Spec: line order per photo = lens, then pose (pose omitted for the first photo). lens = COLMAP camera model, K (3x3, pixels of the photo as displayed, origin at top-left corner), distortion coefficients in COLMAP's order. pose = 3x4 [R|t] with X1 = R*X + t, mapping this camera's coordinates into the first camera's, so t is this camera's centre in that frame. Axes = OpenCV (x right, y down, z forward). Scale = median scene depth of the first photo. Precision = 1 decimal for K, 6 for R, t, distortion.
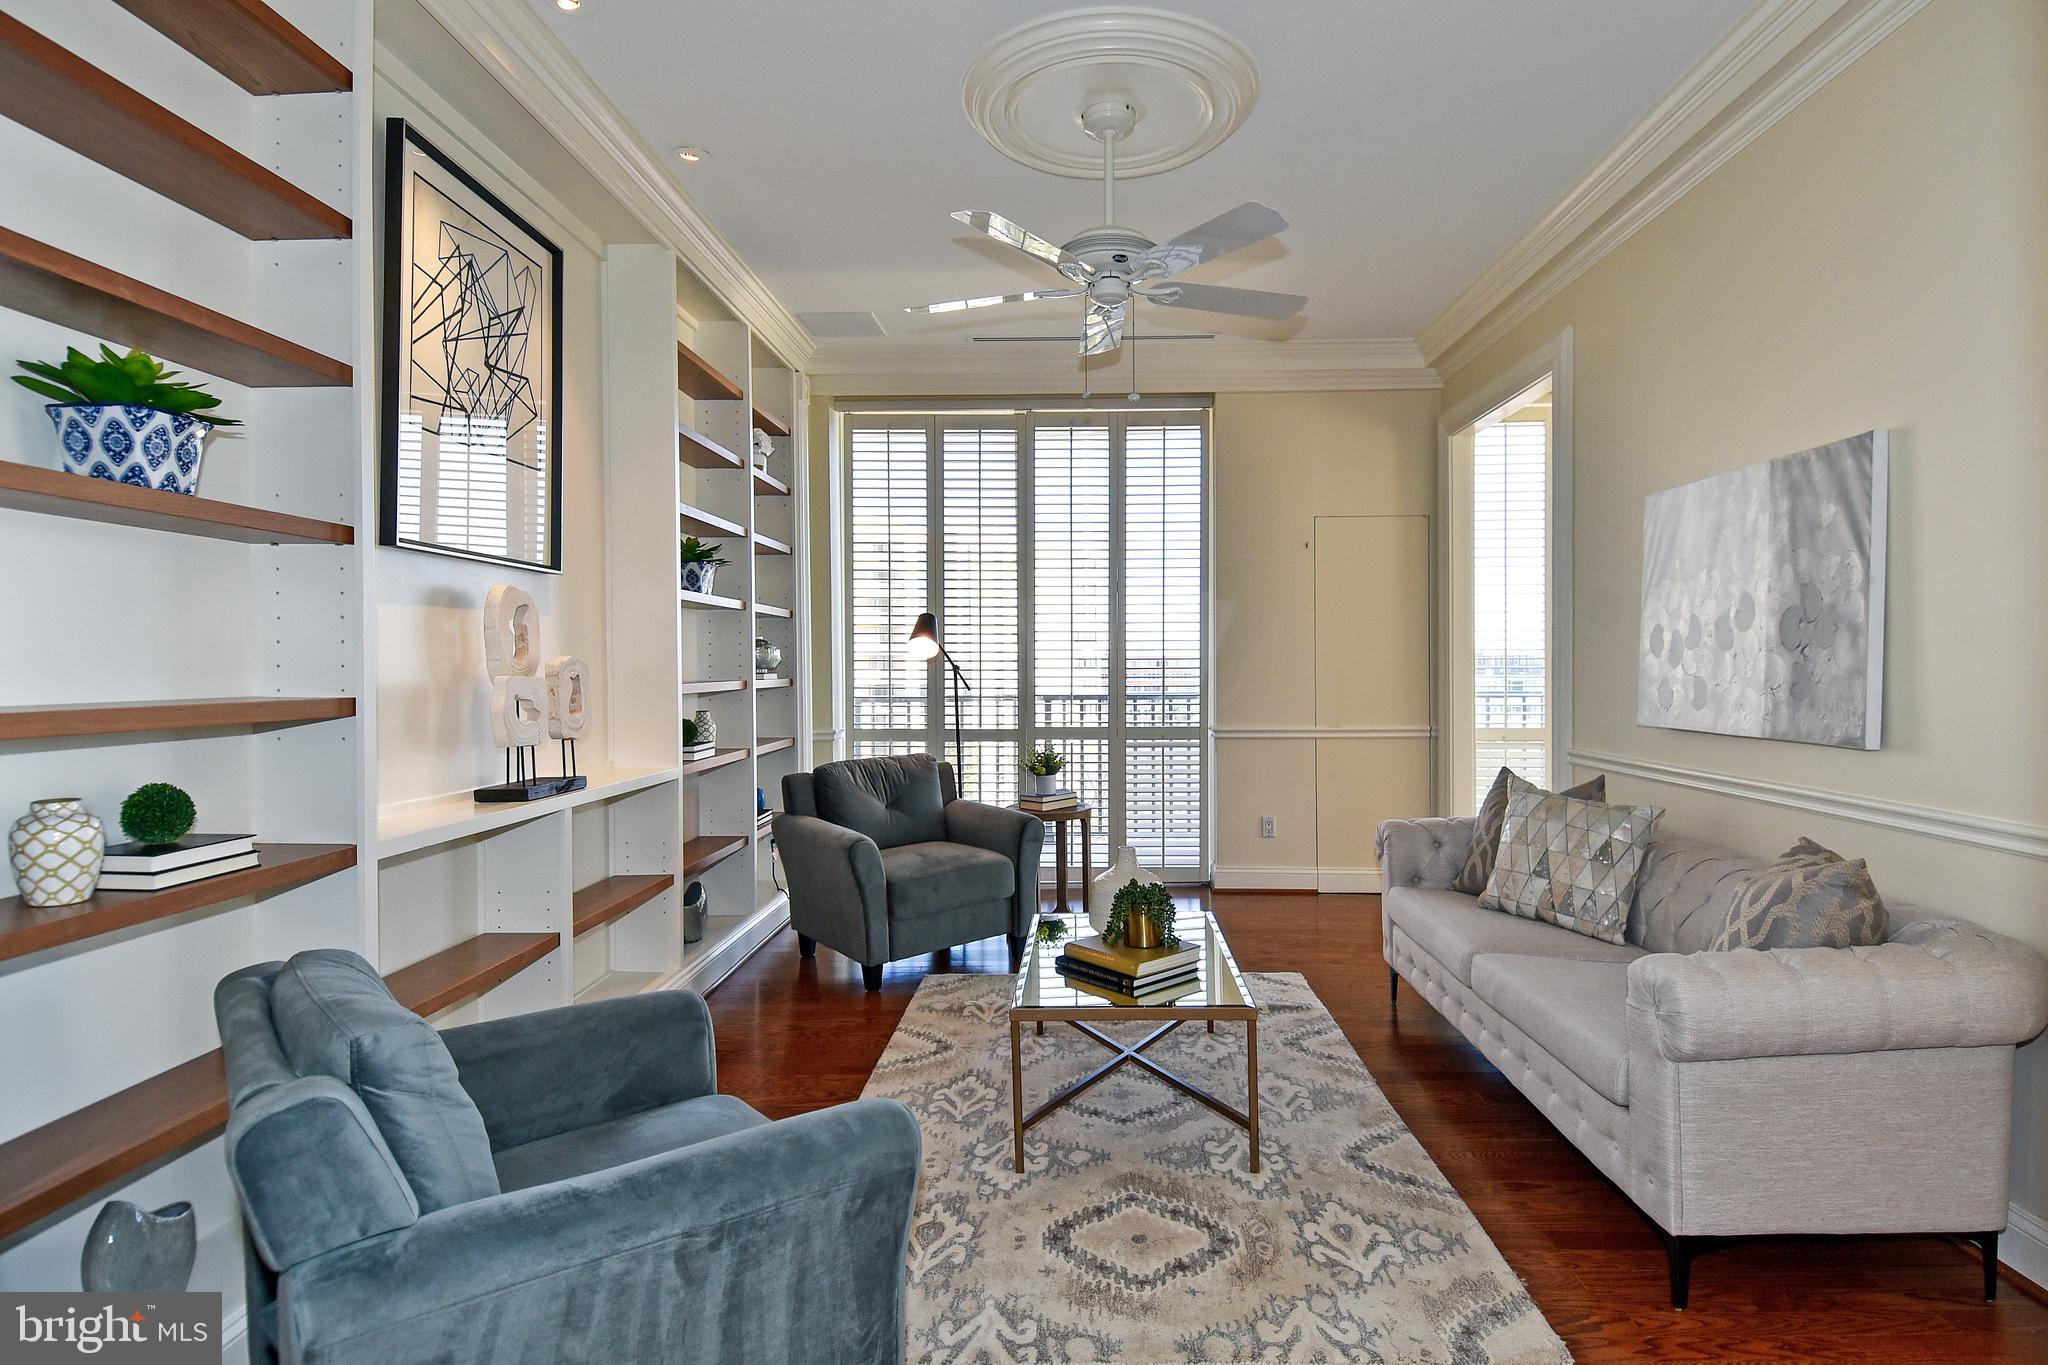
lens RADIAL K [[1133.4, 0, 1064.1], [0, 1133.4, 686.0], [0, 0, 1]] dist [0.052601, -0.059353]
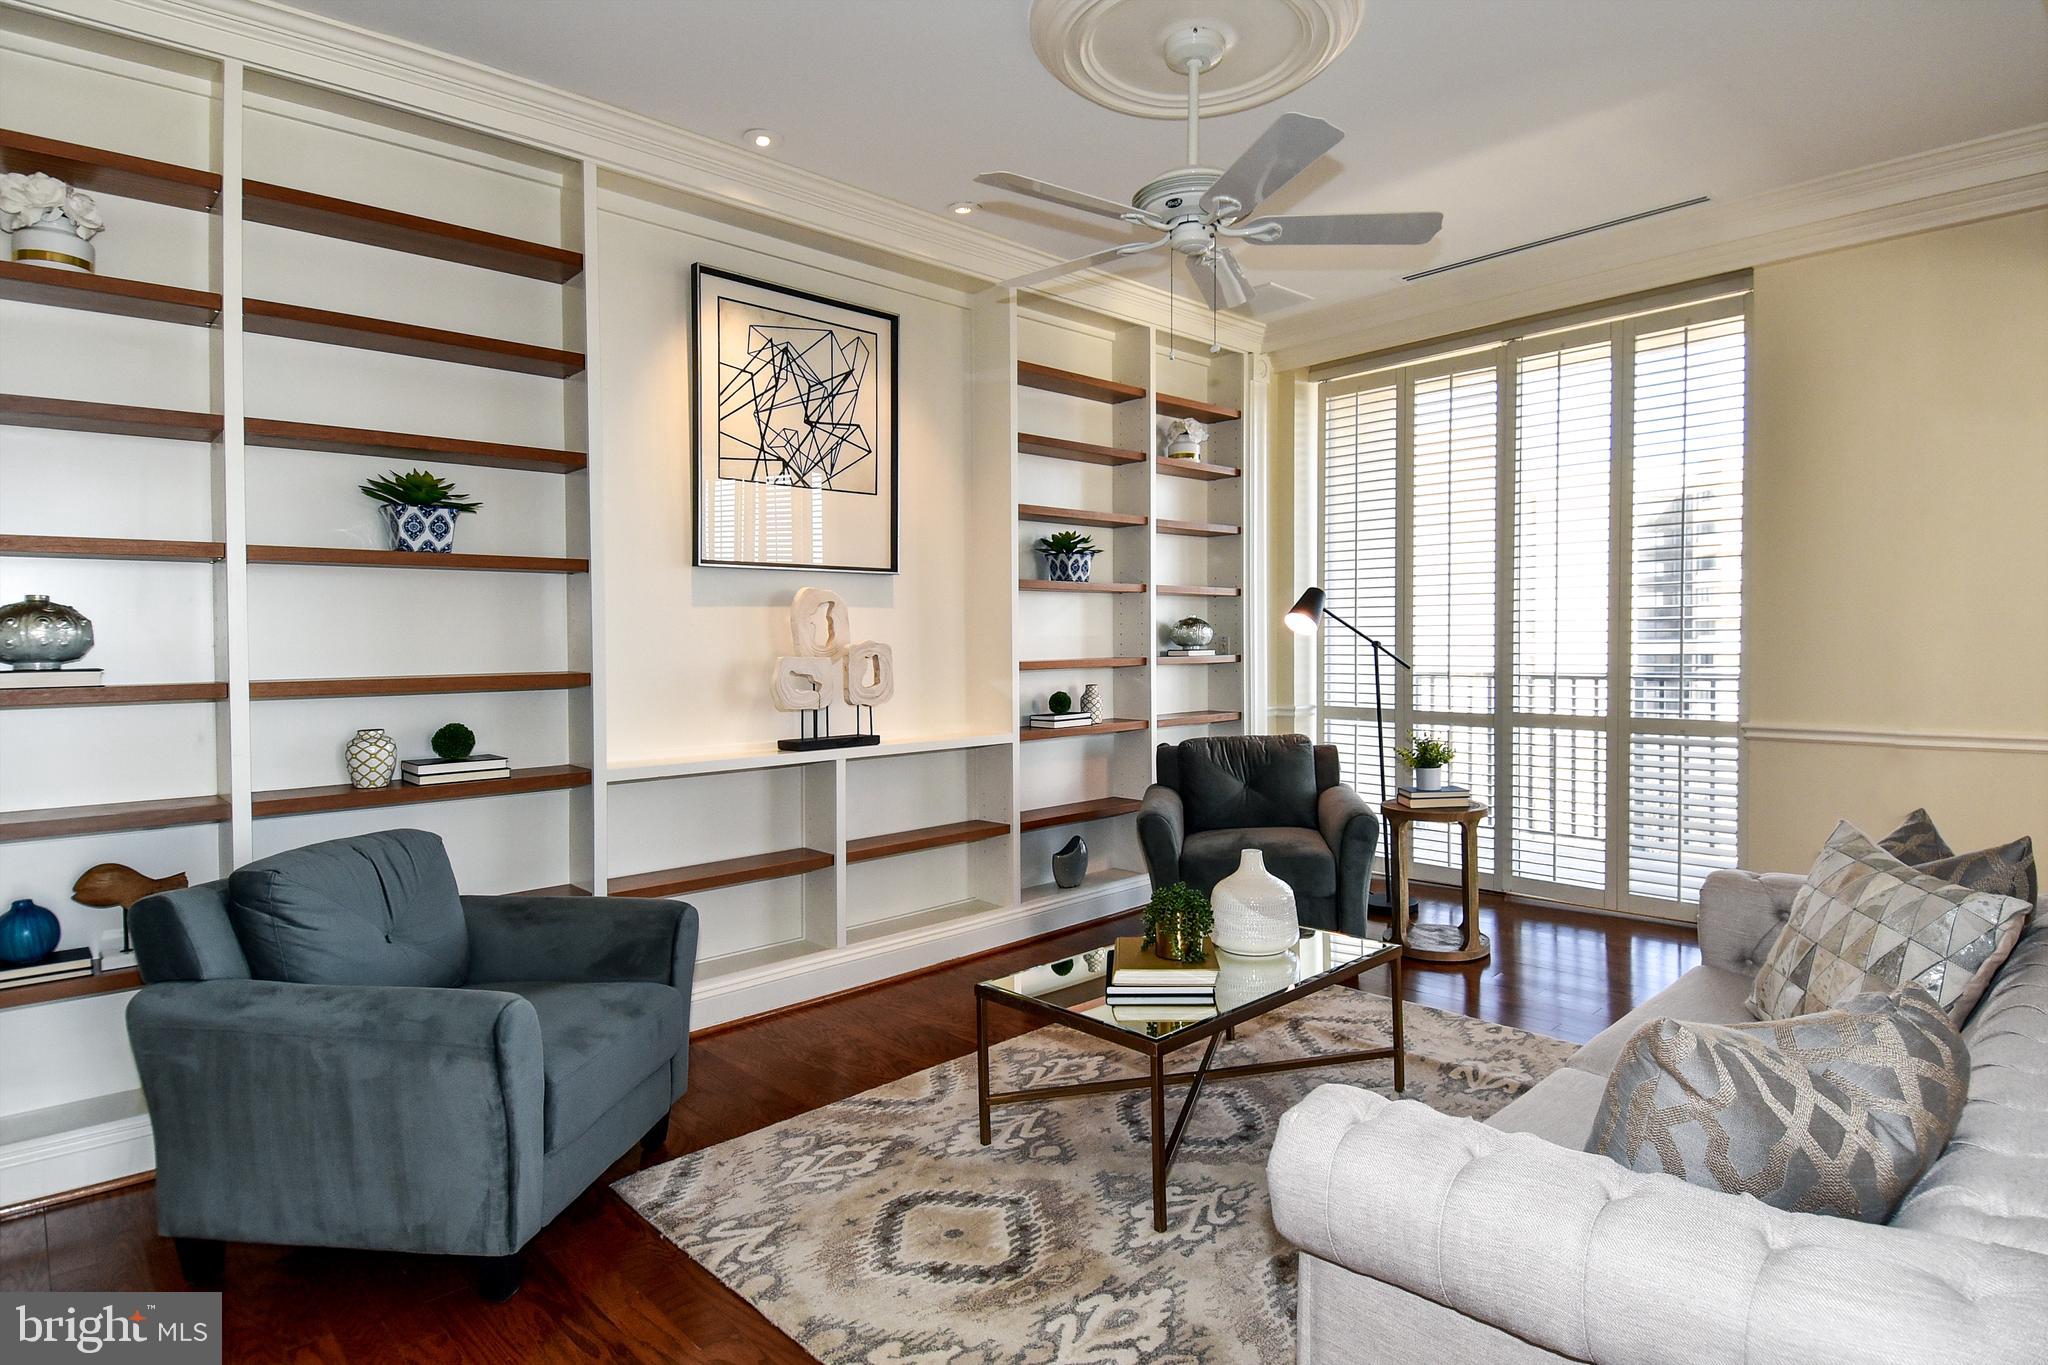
lens RADIAL K [[1107.9, 0, 1032.2], [0, 1107.9, 668.7], [0, 0, 1]] dist [0.051855, -0.050301]
pose [[0.691433, 0.013736, -0.722310, 0.592567], [-0.003470, 0.999871, 0.015692, -0.014865], [0.722432, -0.008344, 0.691392, 0.283385]]
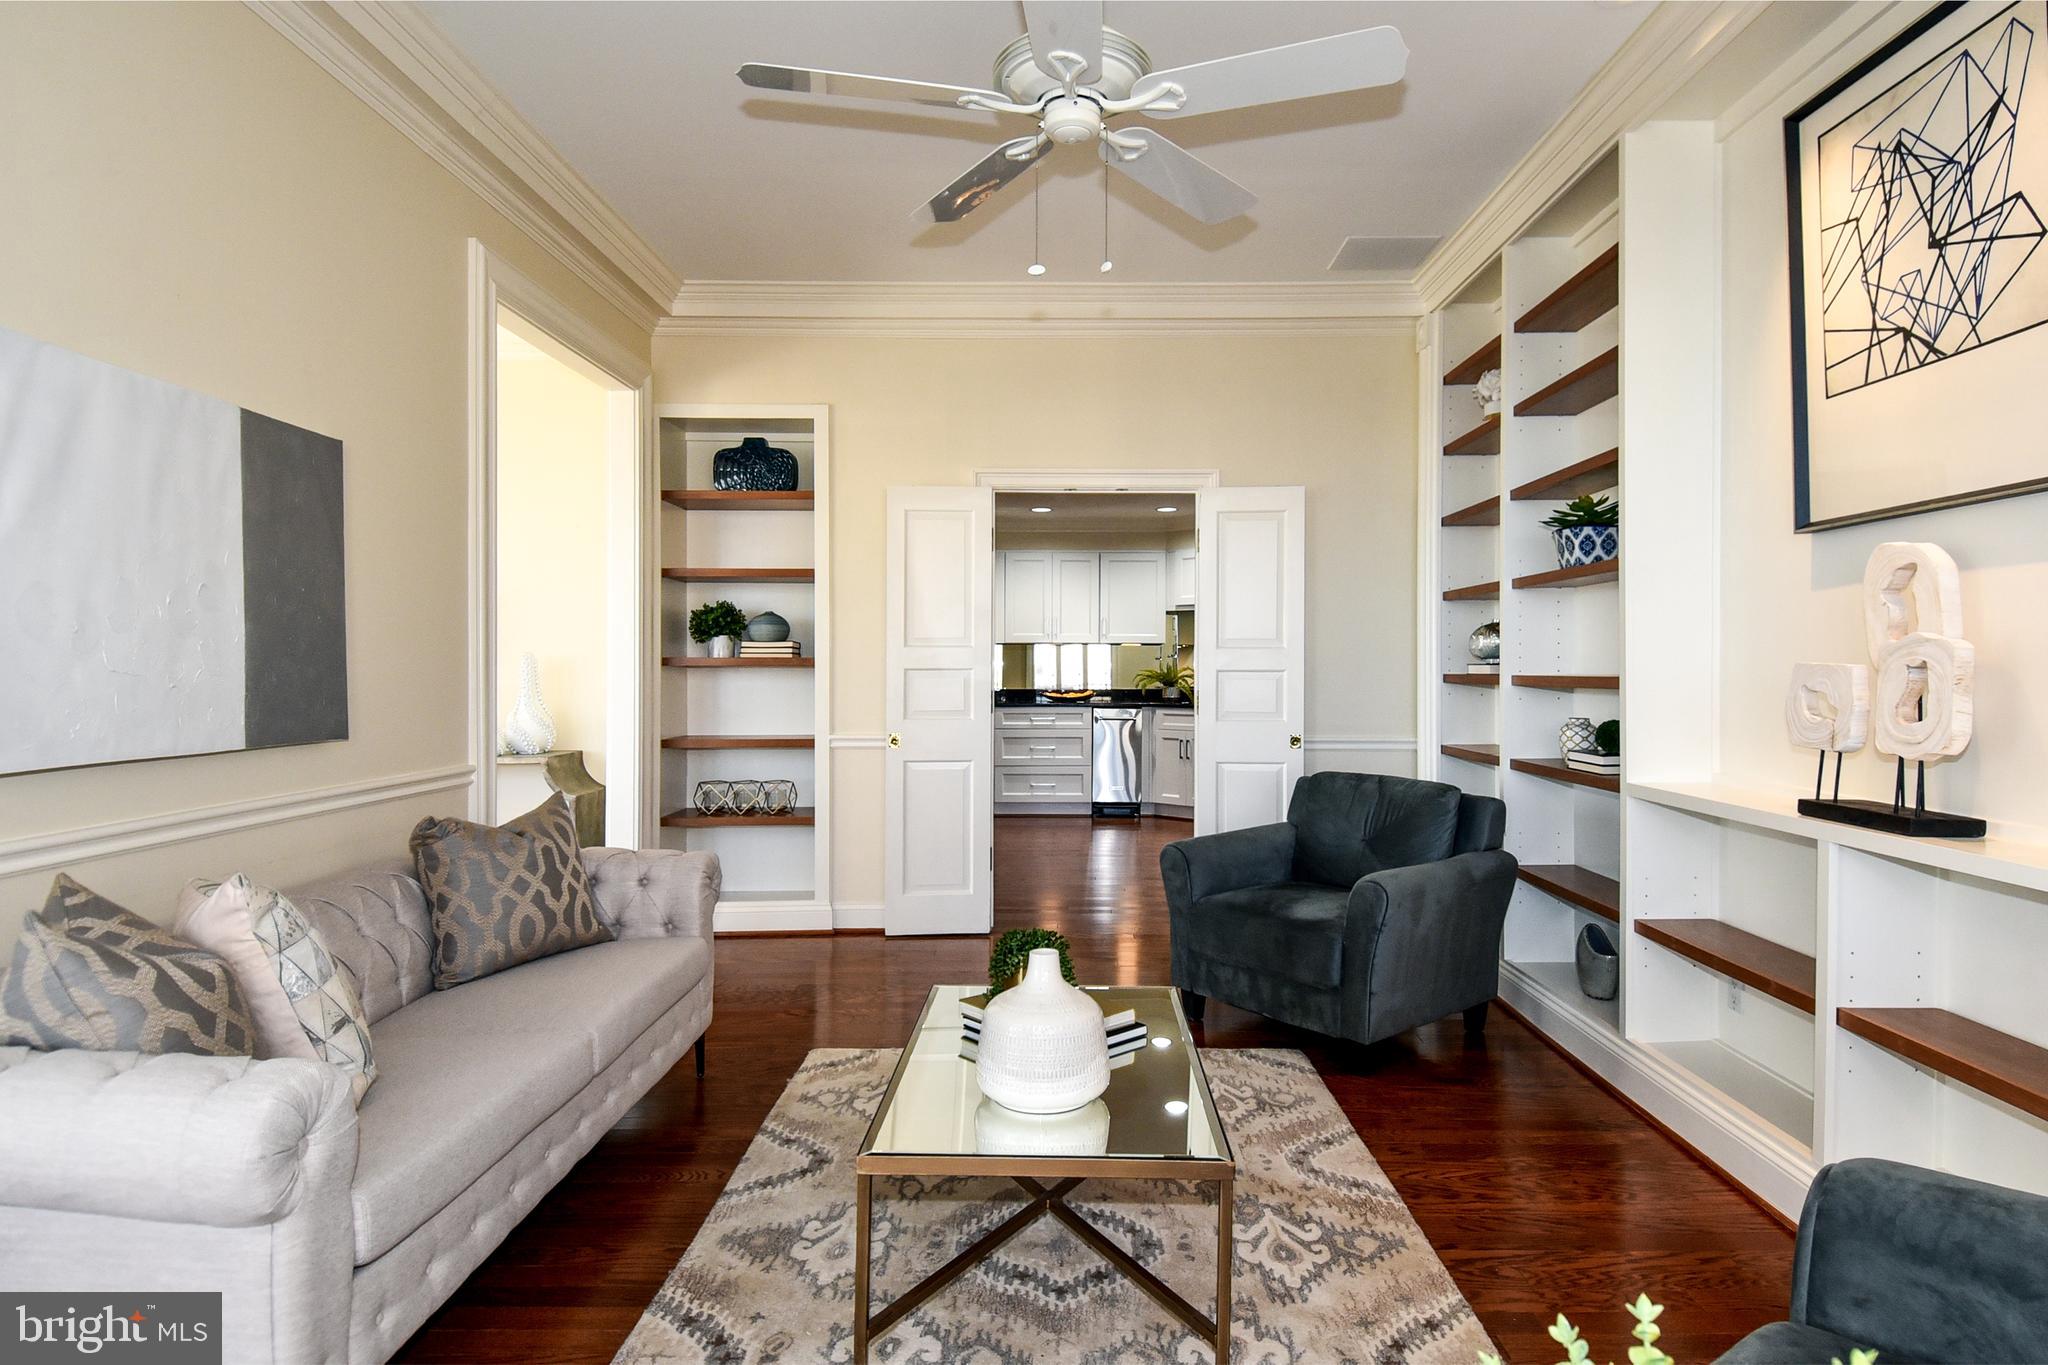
lens RADIAL K [[1107.9, 0, 1032.2], [0, 1107.9, 668.7], [0, 0, 1]] dist [0.051855, -0.050301]
pose [[-0.999979, 0.005041, 0.003990, 0.077564], [0.005104, 0.999860, 0.015959, -0.018700], [-0.003909, 0.015980, -0.999865, 1.674109]]
